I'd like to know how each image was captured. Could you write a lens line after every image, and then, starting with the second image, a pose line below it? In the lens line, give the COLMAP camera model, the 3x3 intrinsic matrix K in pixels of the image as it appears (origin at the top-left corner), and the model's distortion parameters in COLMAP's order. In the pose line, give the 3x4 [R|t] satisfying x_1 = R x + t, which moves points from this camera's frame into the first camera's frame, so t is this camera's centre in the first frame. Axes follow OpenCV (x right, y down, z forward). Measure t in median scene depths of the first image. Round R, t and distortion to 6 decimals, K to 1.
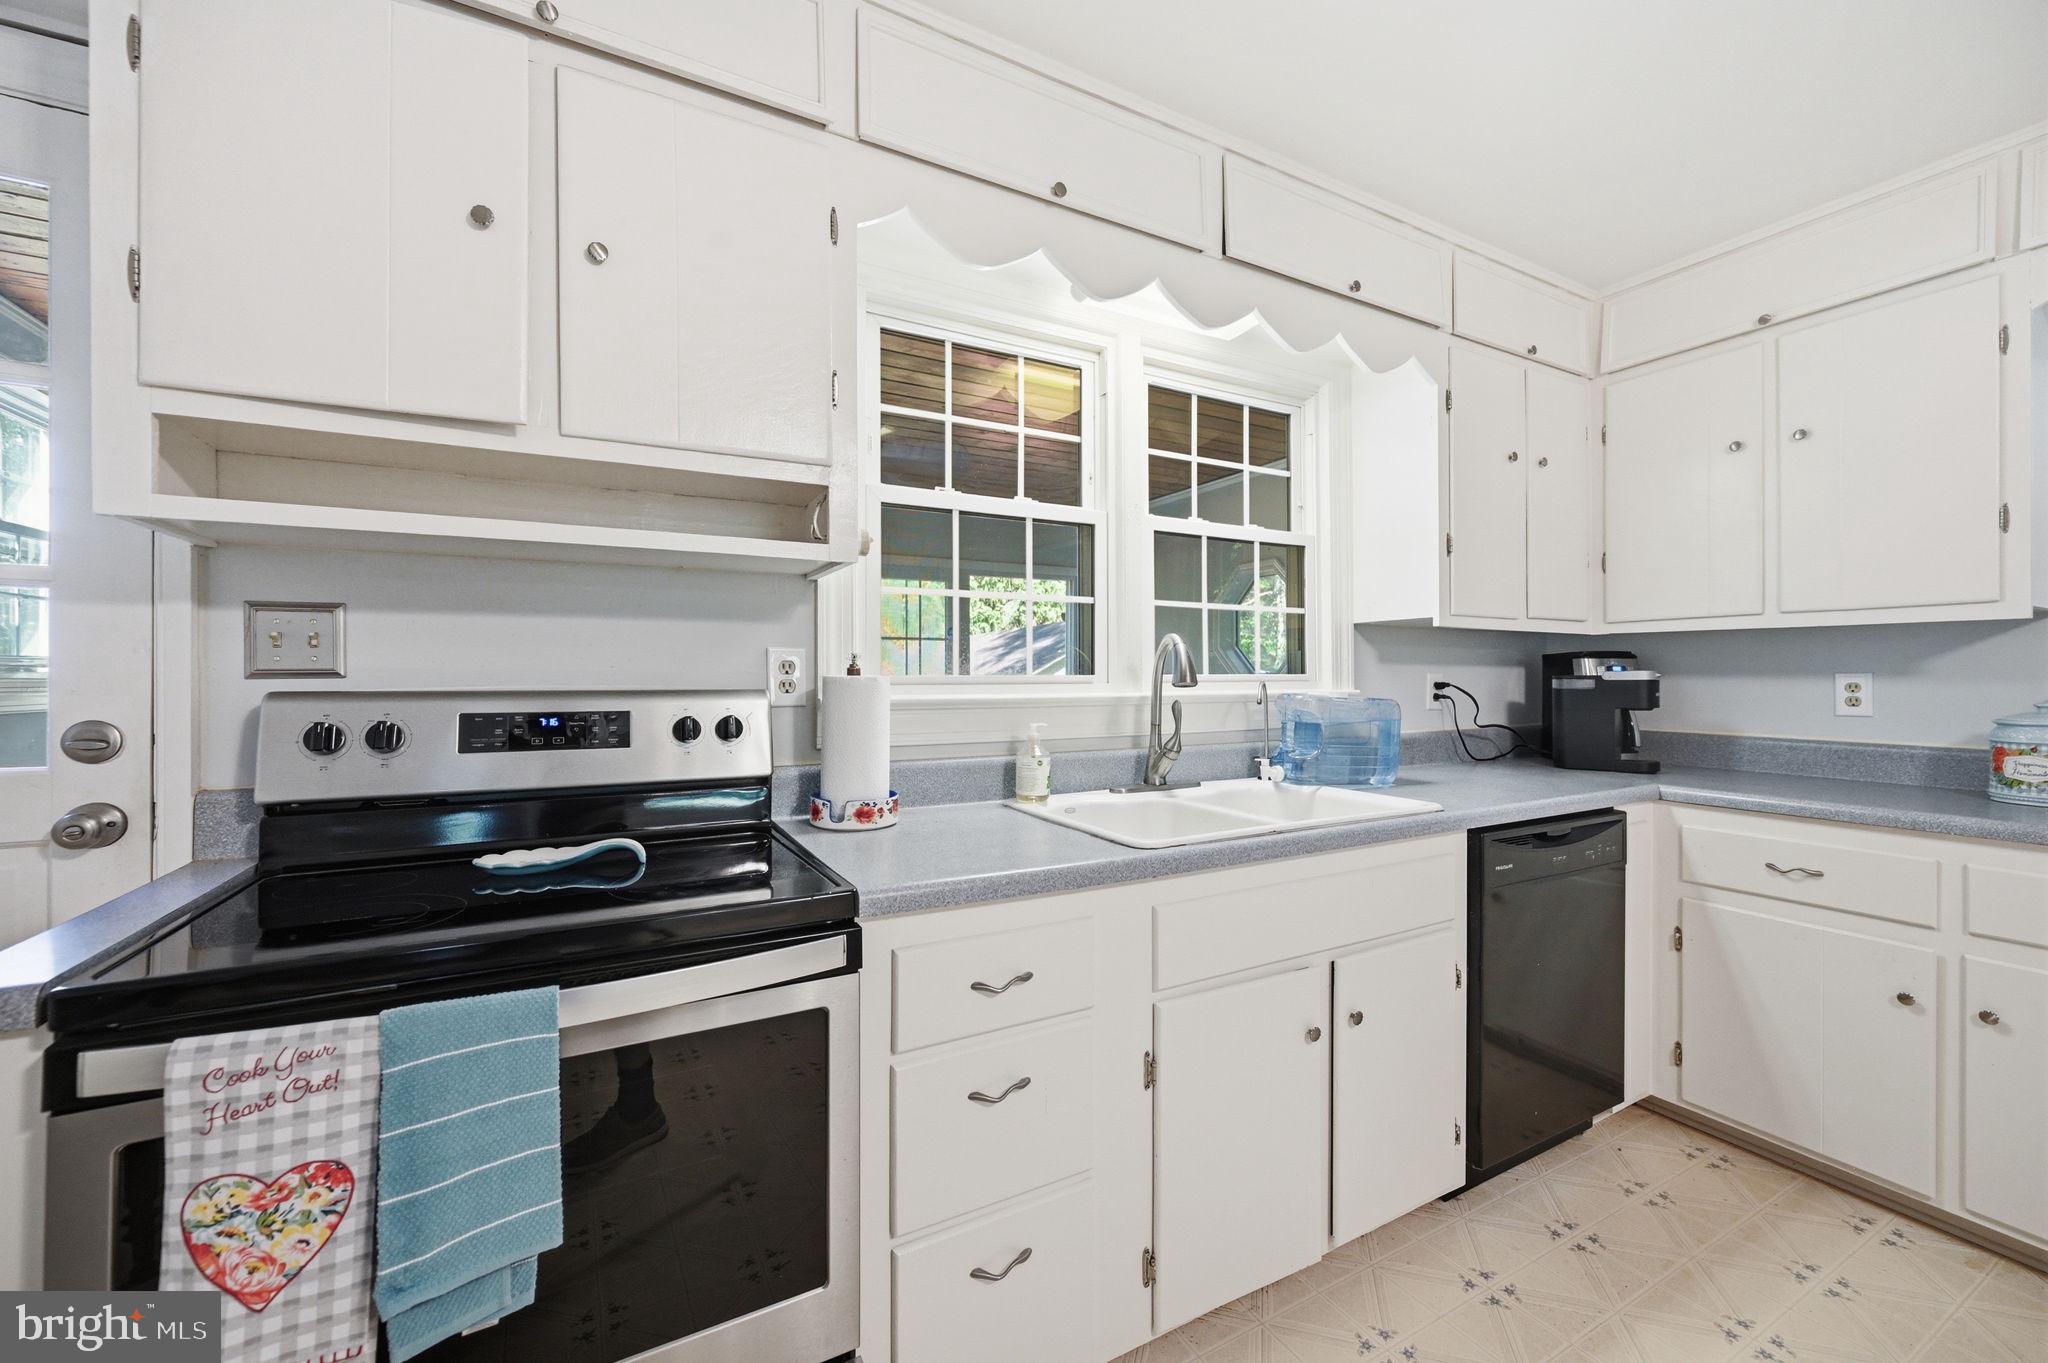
lens RADIAL K [[803.2, 0, 1024.6], [0, 803.2, 674.9], [0, 0, 1]] dist [-0.002640, 0.000068]
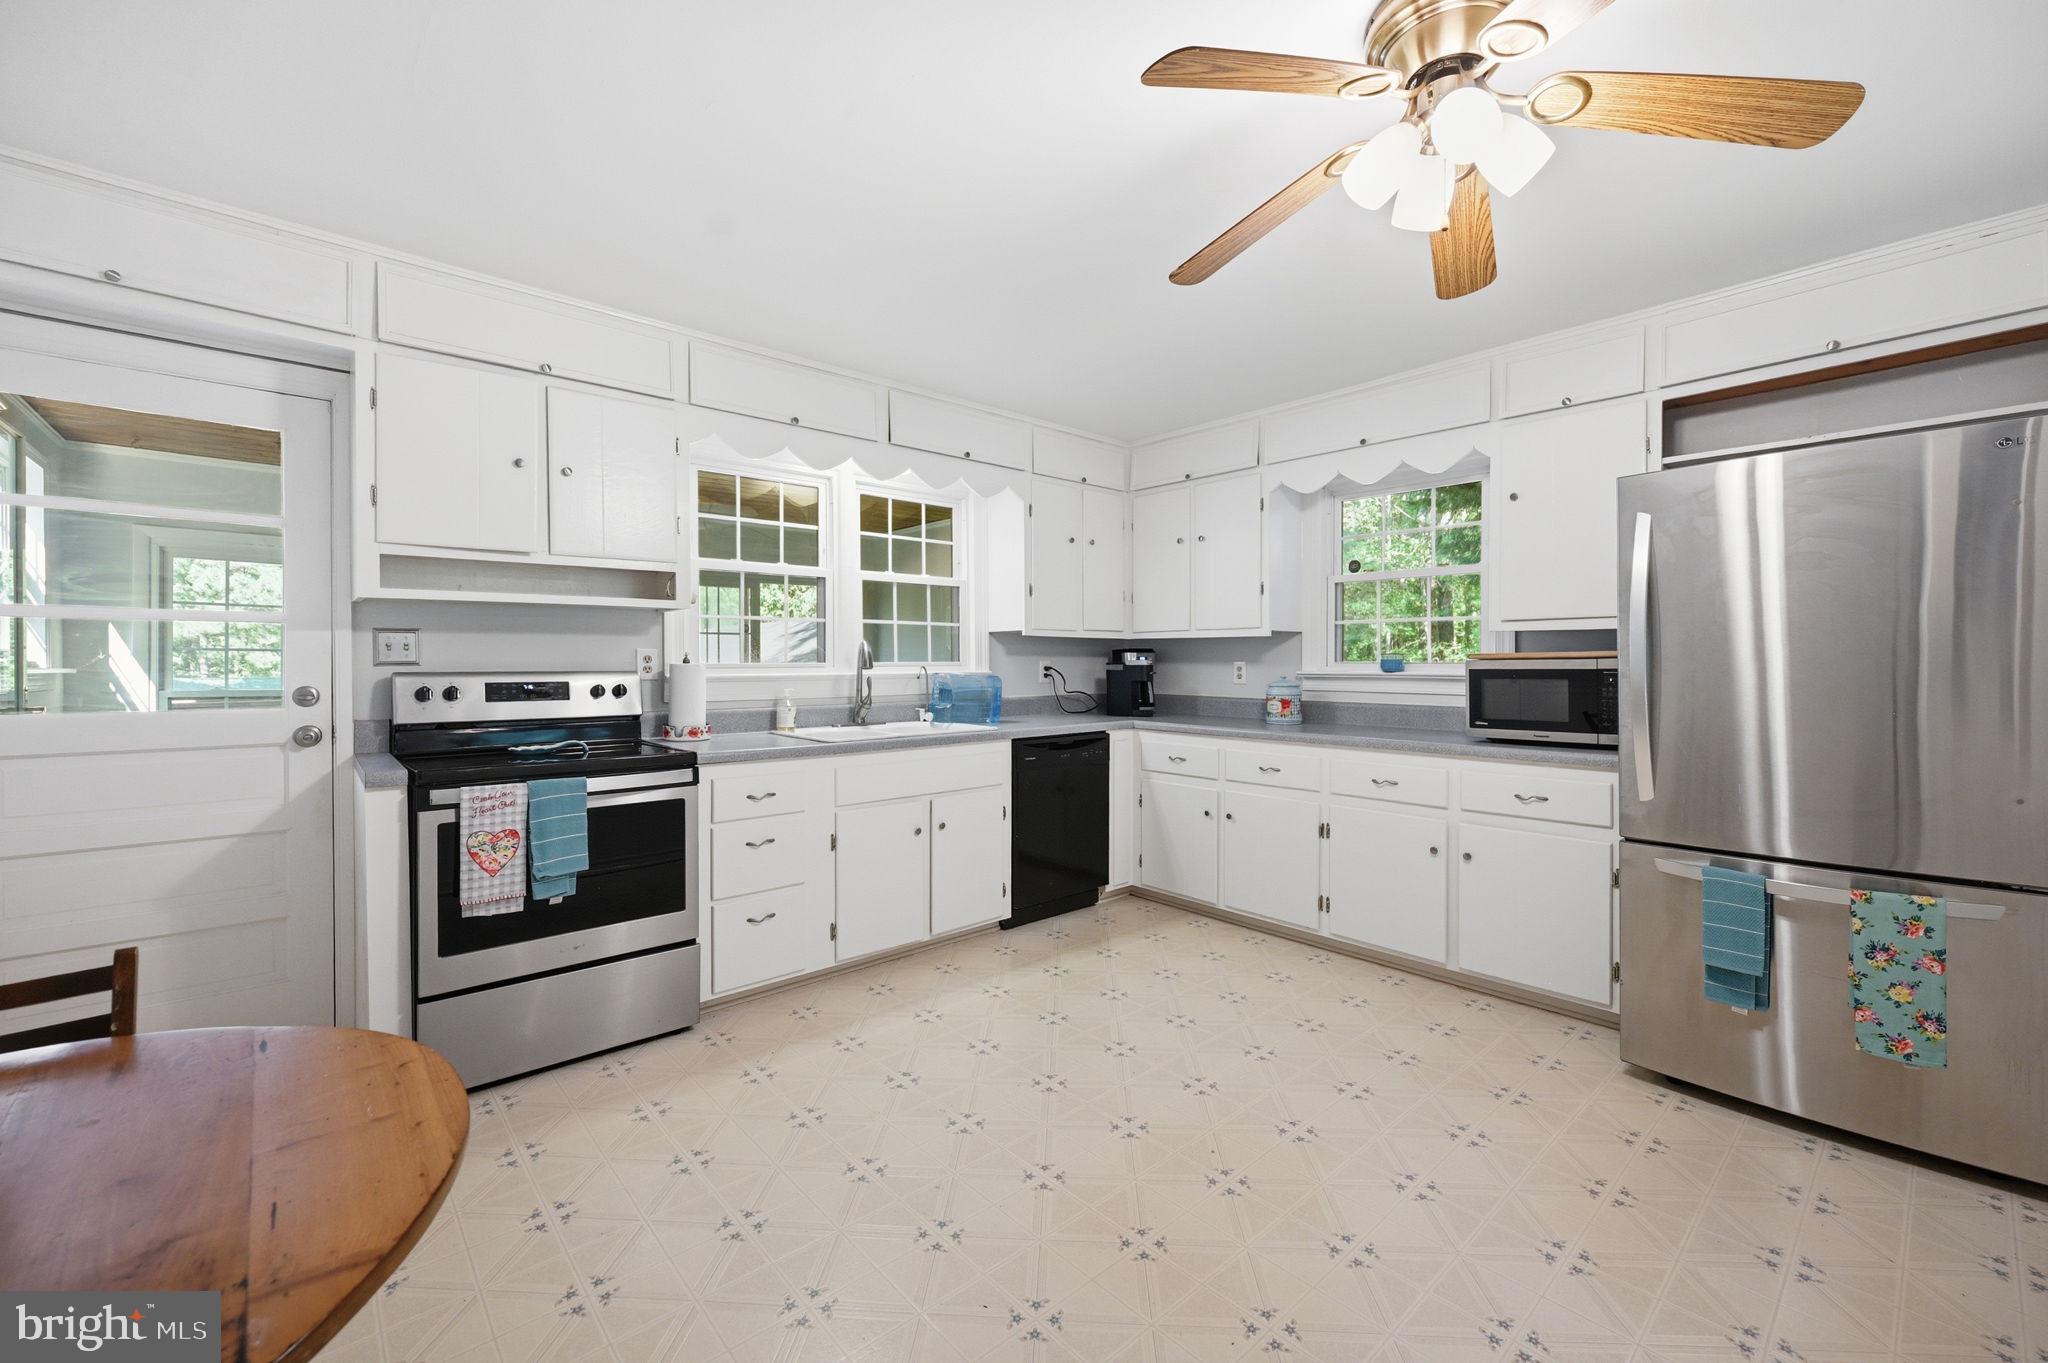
lens RADIAL K [[840.2, 0, 1029.5], [0, 840.2, 669.3], [0, 0, 1]] dist [0.000492, -0.000013]
pose [[0.974163, -0.002834, 0.225829, 0.128854], [0.000338, 0.999938, 0.011090, -0.007256], [-0.225847, -0.010727, 0.974104, -1.098072]]
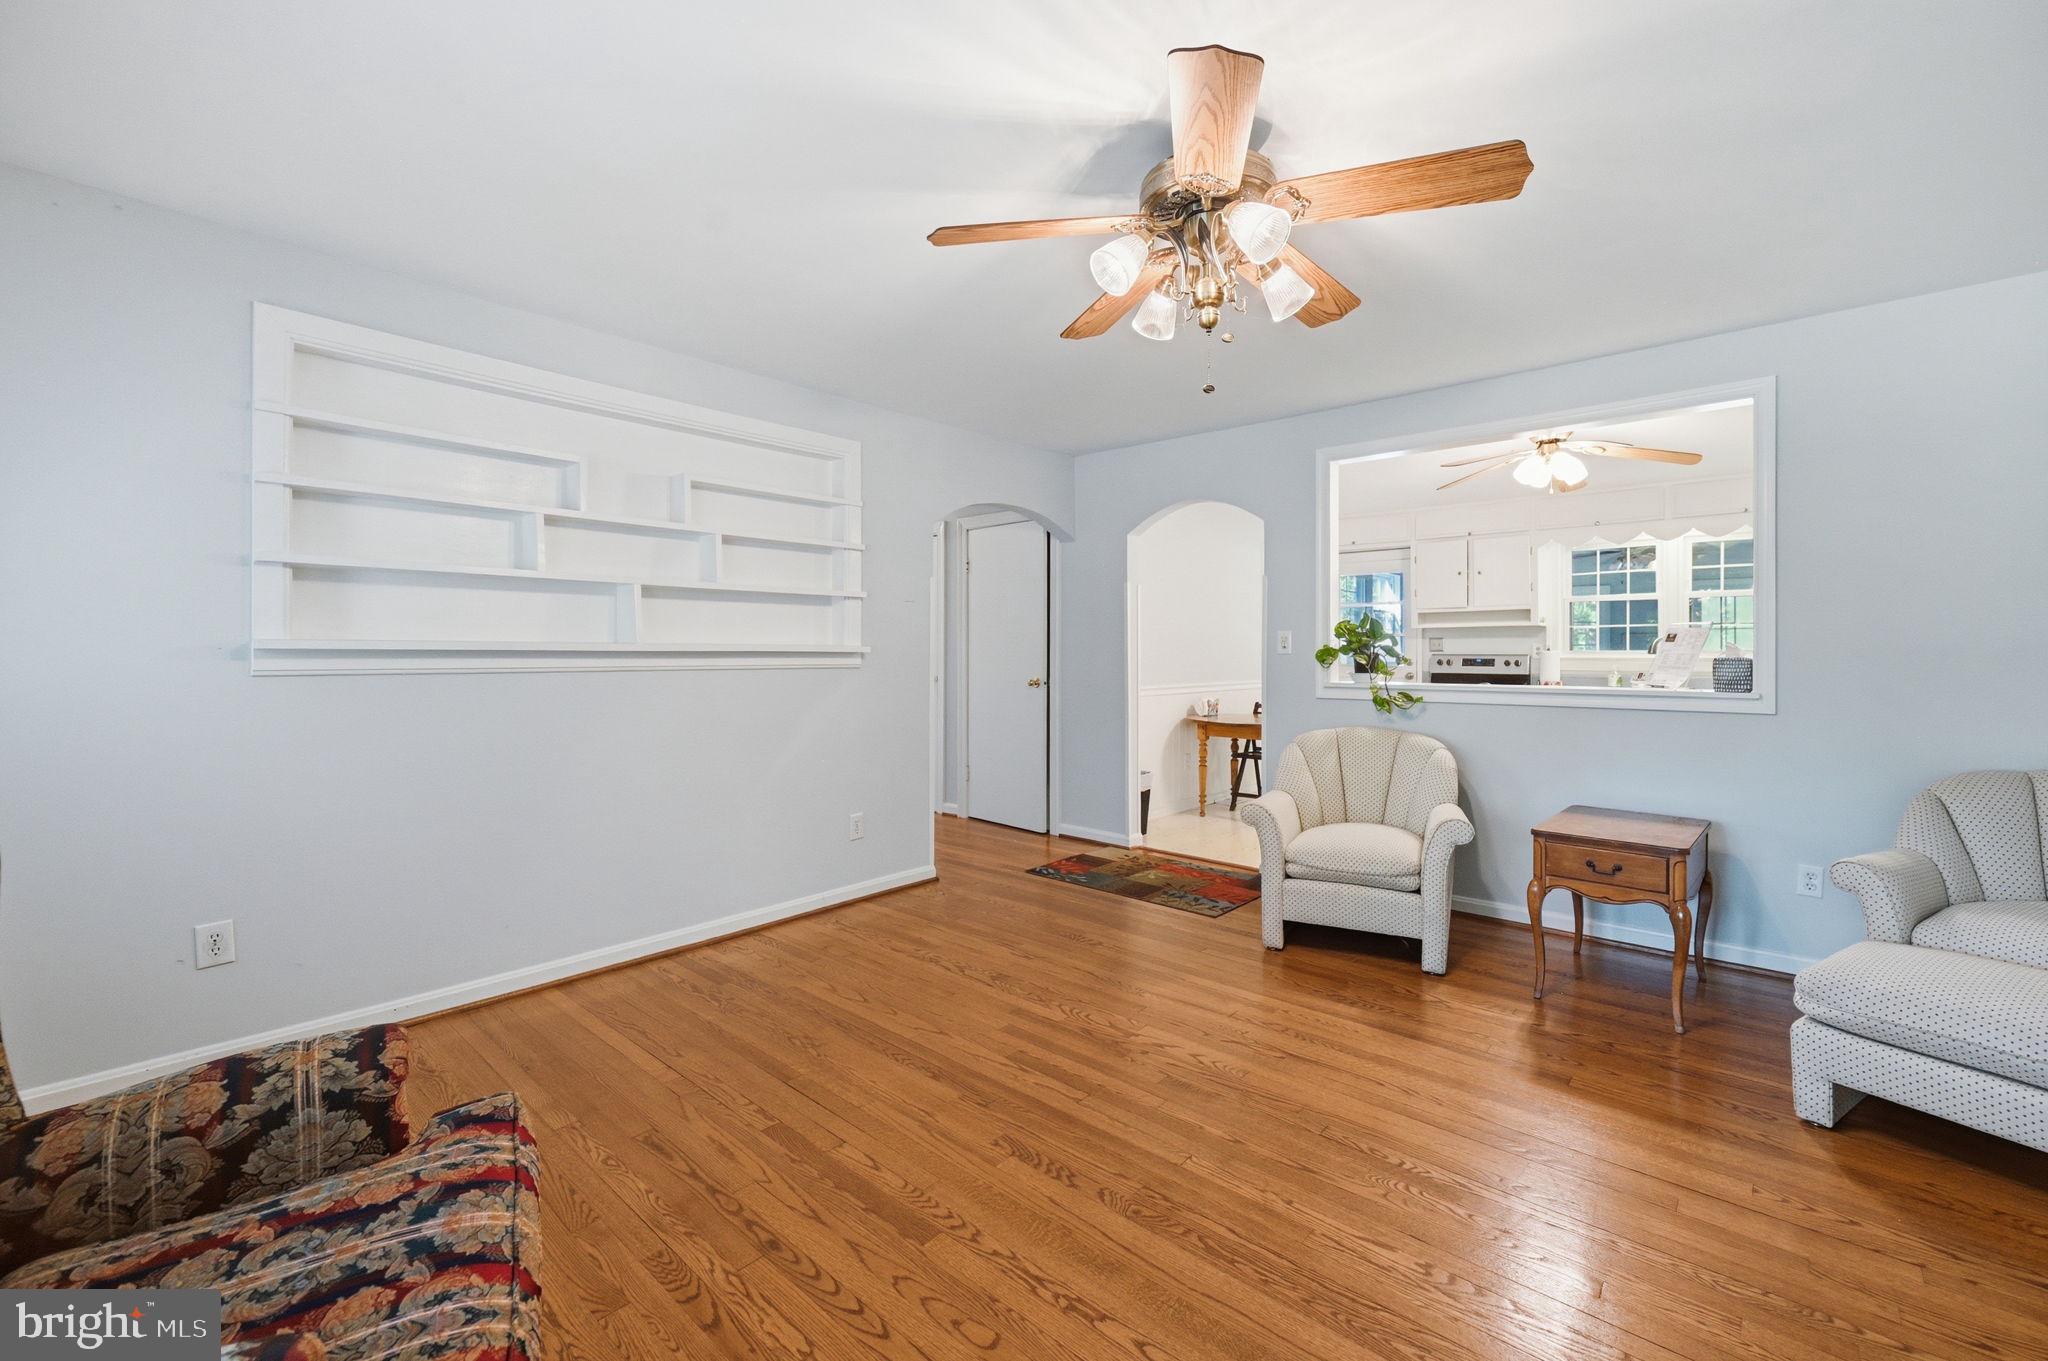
lens RADIAL K [[840.2, 0, 1004.6], [0, 840.2, 653.2], [0, 0, 1]] dist [0.000492, -0.000013]
pose [[0.317903, 0.001967, -0.948121, 2.757601], [0.004065, 0.999986, 0.003437, -0.013354], [0.948115, -0.004947, 0.317890, -2.776542]]
